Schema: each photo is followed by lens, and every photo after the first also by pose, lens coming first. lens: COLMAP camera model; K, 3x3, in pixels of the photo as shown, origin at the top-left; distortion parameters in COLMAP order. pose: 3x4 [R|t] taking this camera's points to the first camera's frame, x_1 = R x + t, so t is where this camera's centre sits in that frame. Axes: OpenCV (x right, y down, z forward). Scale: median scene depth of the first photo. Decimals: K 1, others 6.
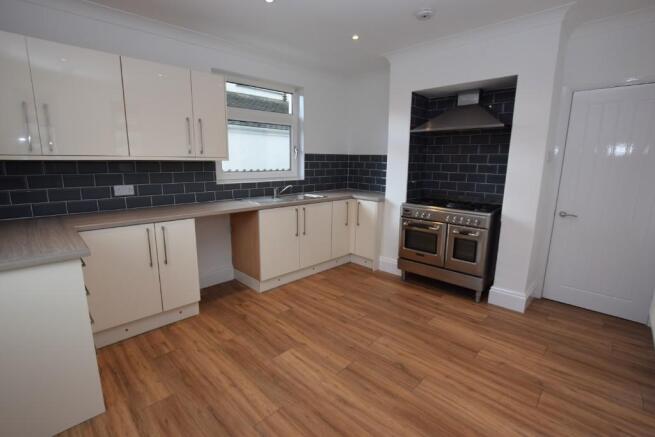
lens RADIAL K [[300.2, 0, 327.5], [0, 300.2, 218.5], [0, 0, 1]] dist [-0.017543, -0.000267]
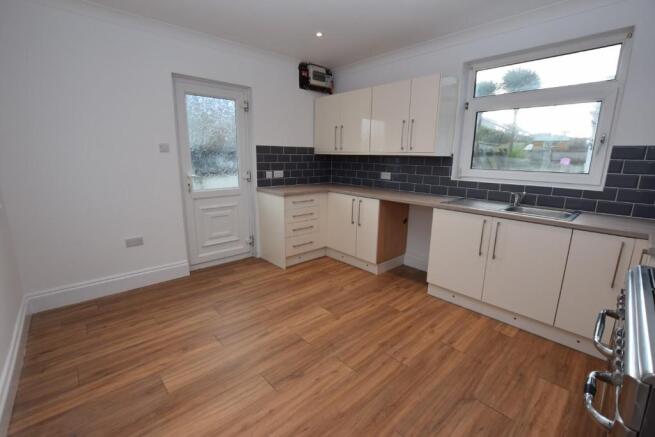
lens RADIAL K [[291.8, 0, 327.5], [0, 291.8, 218.5], [0, 0, 1]] dist [-0.000986, -0.000094]
pose [[-0.039411, 0.205555, -0.977852, 0.840340], [-0.197943, 0.957612, 0.209278, -0.150538], [0.979421, 0.201807, 0.002948, 0.804194]]
